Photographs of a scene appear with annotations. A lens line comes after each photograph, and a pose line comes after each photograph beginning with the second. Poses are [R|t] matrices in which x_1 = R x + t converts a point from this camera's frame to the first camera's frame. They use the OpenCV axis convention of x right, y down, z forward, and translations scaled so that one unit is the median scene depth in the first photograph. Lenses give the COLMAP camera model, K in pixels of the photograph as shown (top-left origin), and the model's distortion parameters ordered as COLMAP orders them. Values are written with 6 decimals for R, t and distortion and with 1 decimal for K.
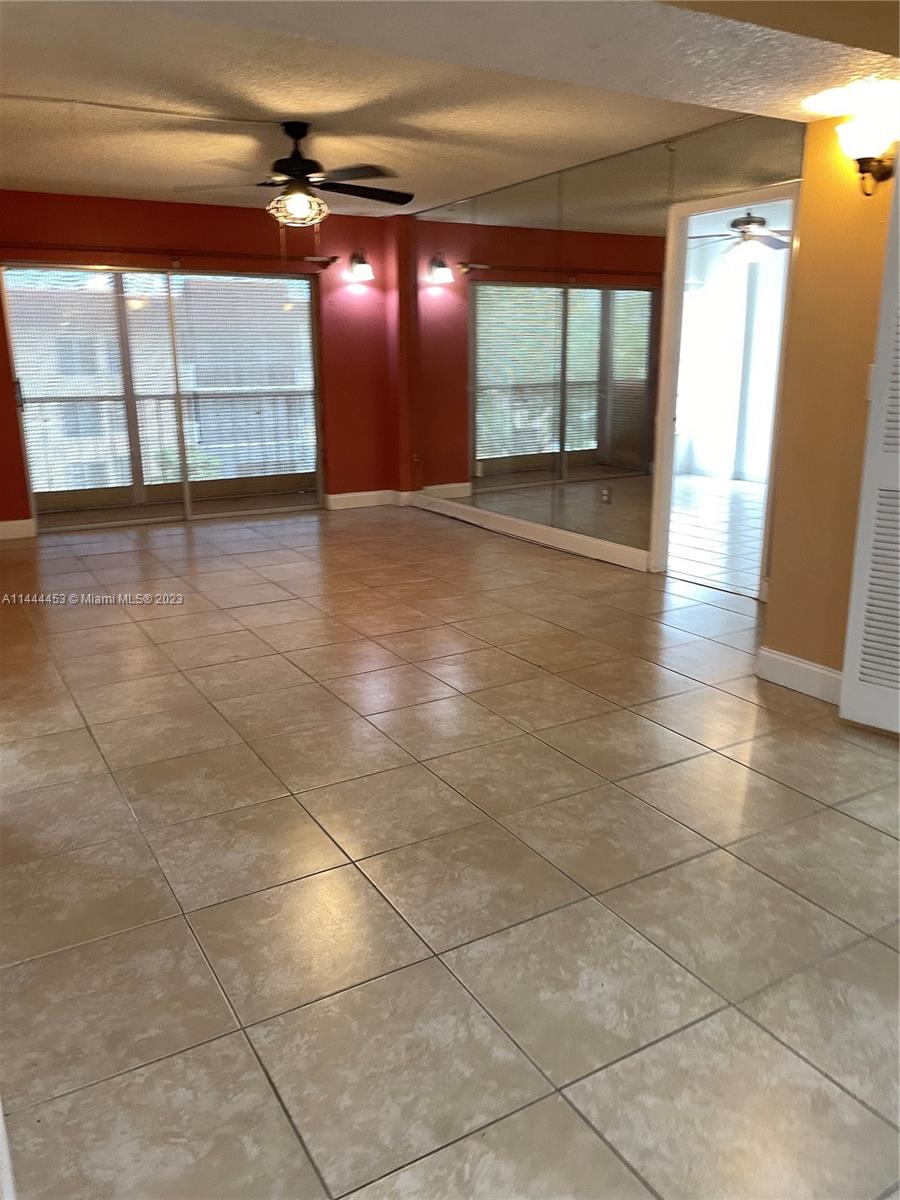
lens RADIAL K [[905.8, 0, 449.7], [0, 905.8, 589.9], [0, 0, 1]] dist [0.075342, -0.110594]
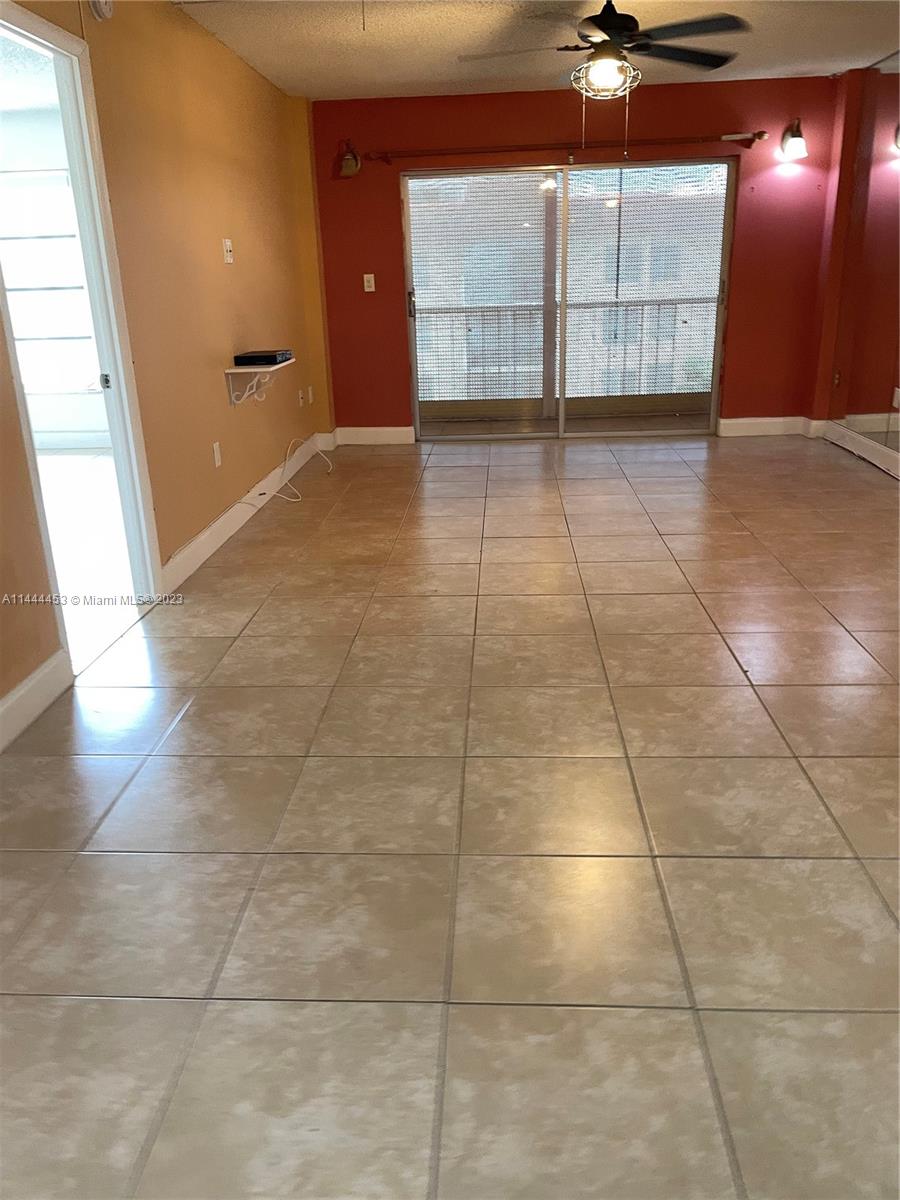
lens RADIAL K [[905.8, 0, 443.4], [0, 905.8, 590.4], [0, 0, 1]] dist [0.075342, -0.110594]
pose [[0.827705, 0.165073, -0.536336, 0.271422], [-0.112498, 0.985164, 0.129600, -0.049496], [0.549772, -0.046933, 0.833995, 0.215914]]
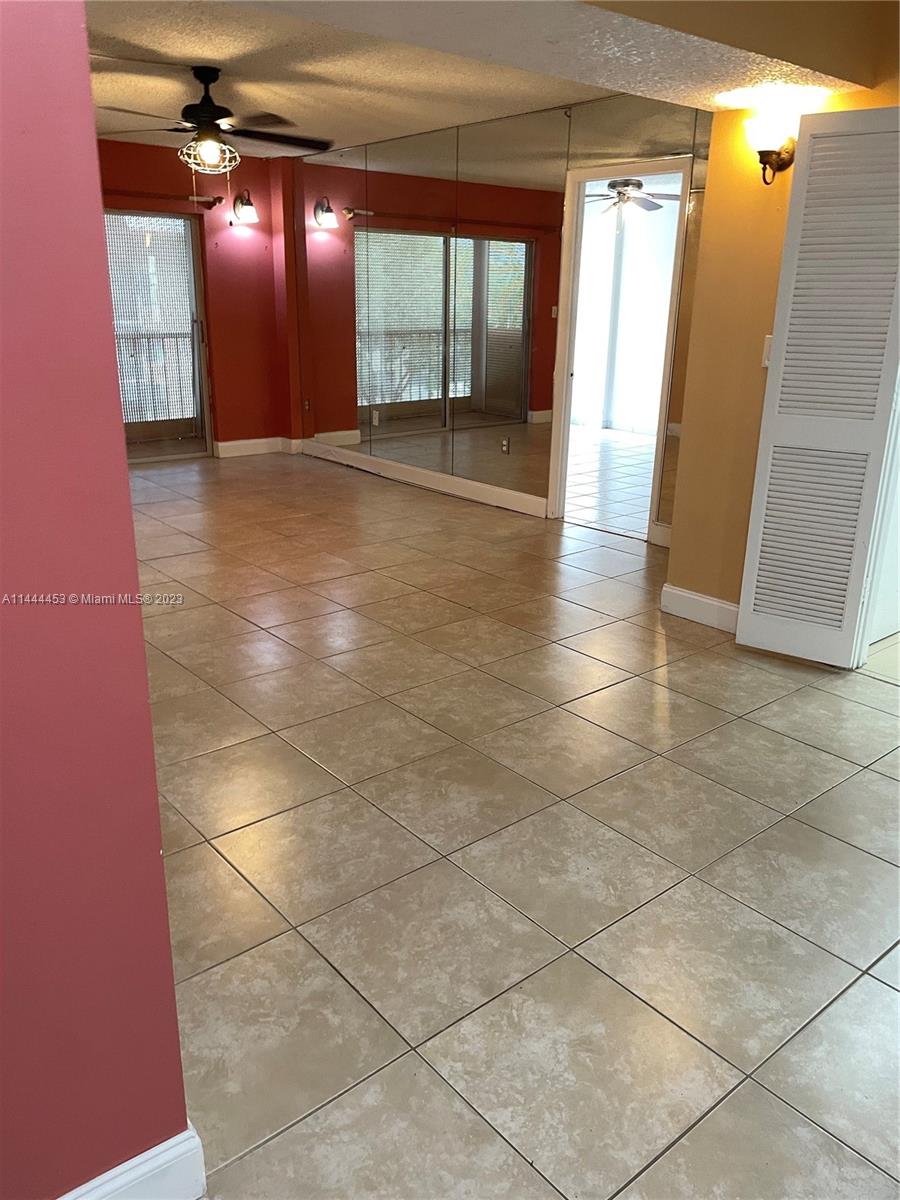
lens RADIAL K [[905.8, 0, 457.7], [0, 905.8, 591.1], [0, 0, 1]] dist [0.075342, -0.110594]
pose [[0.985337, -0.027188, 0.168438, -0.090525], [0.016574, 0.997806, 0.064102, -0.004970], [-0.169811, -0.060370, 0.983626, -0.058340]]
